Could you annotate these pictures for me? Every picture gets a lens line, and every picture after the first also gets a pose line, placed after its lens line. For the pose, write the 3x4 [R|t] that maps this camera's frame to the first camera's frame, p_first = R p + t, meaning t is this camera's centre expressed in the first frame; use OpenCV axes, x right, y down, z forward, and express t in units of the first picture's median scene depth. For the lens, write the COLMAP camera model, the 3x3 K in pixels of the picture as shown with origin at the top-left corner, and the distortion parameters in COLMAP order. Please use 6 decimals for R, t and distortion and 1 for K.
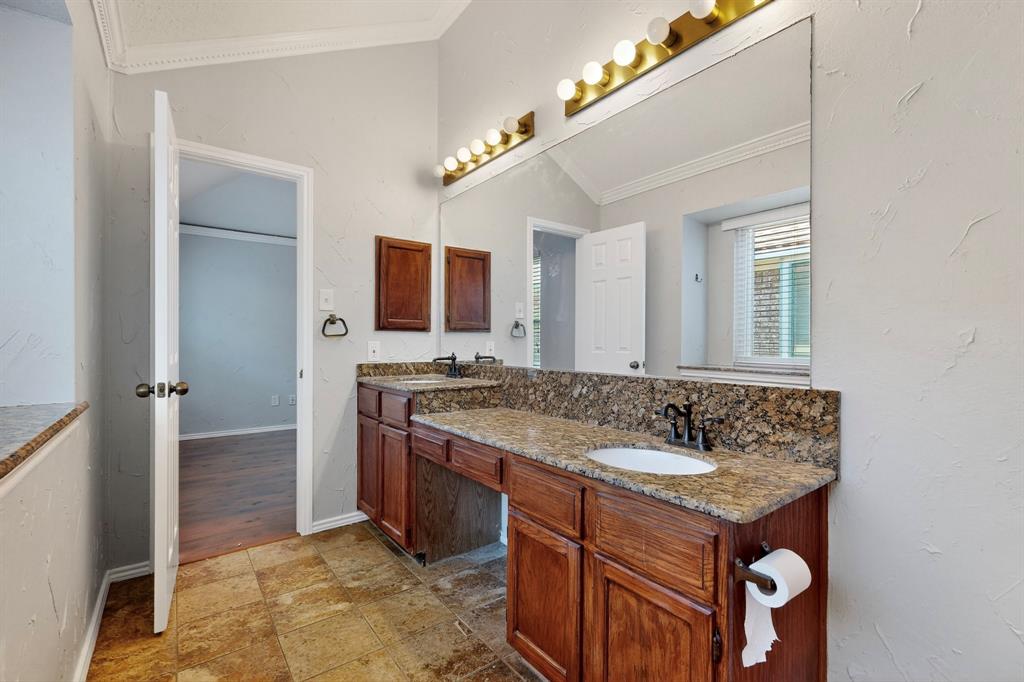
lens RADIAL K [[448.1, 0, 513.2], [0, 448.1, 341.6], [0, 0, 1]] dist [-0.000126, -0.000025]
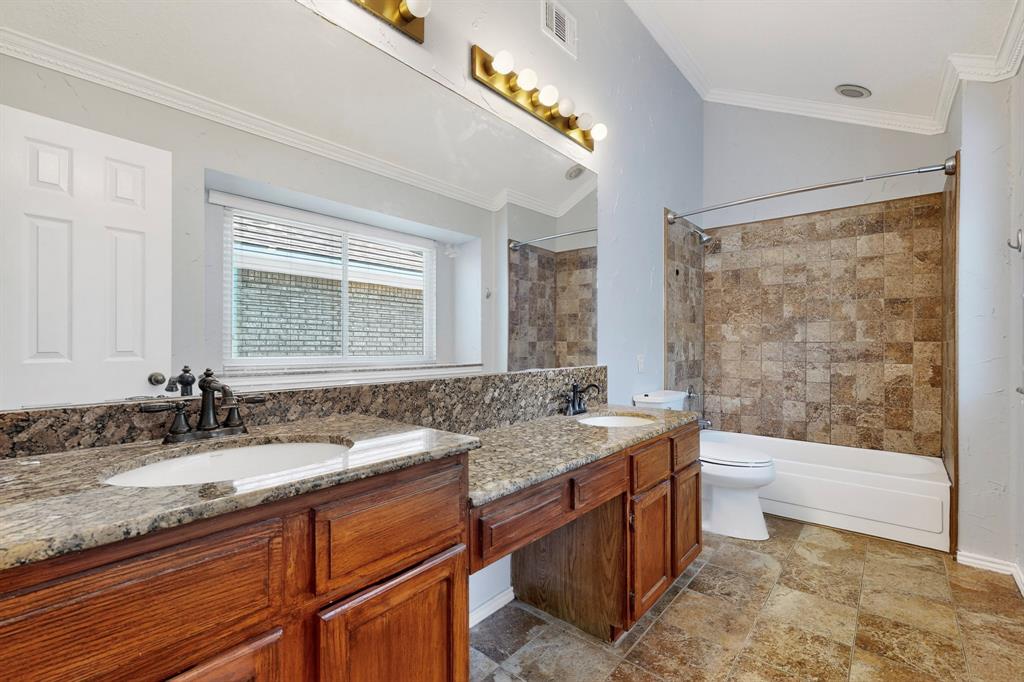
lens RADIAL K [[448.1, 0, 513.0], [0, 448.1, 344.0], [0, 0, 1]] dist [-0.000126, -0.000025]
pose [[-0.217470, -0.002765, 0.976063, -0.761541], [-0.002114, 0.999995, 0.002362, 0.003921], [-0.976065, -0.001550, -0.217475, 1.171582]]
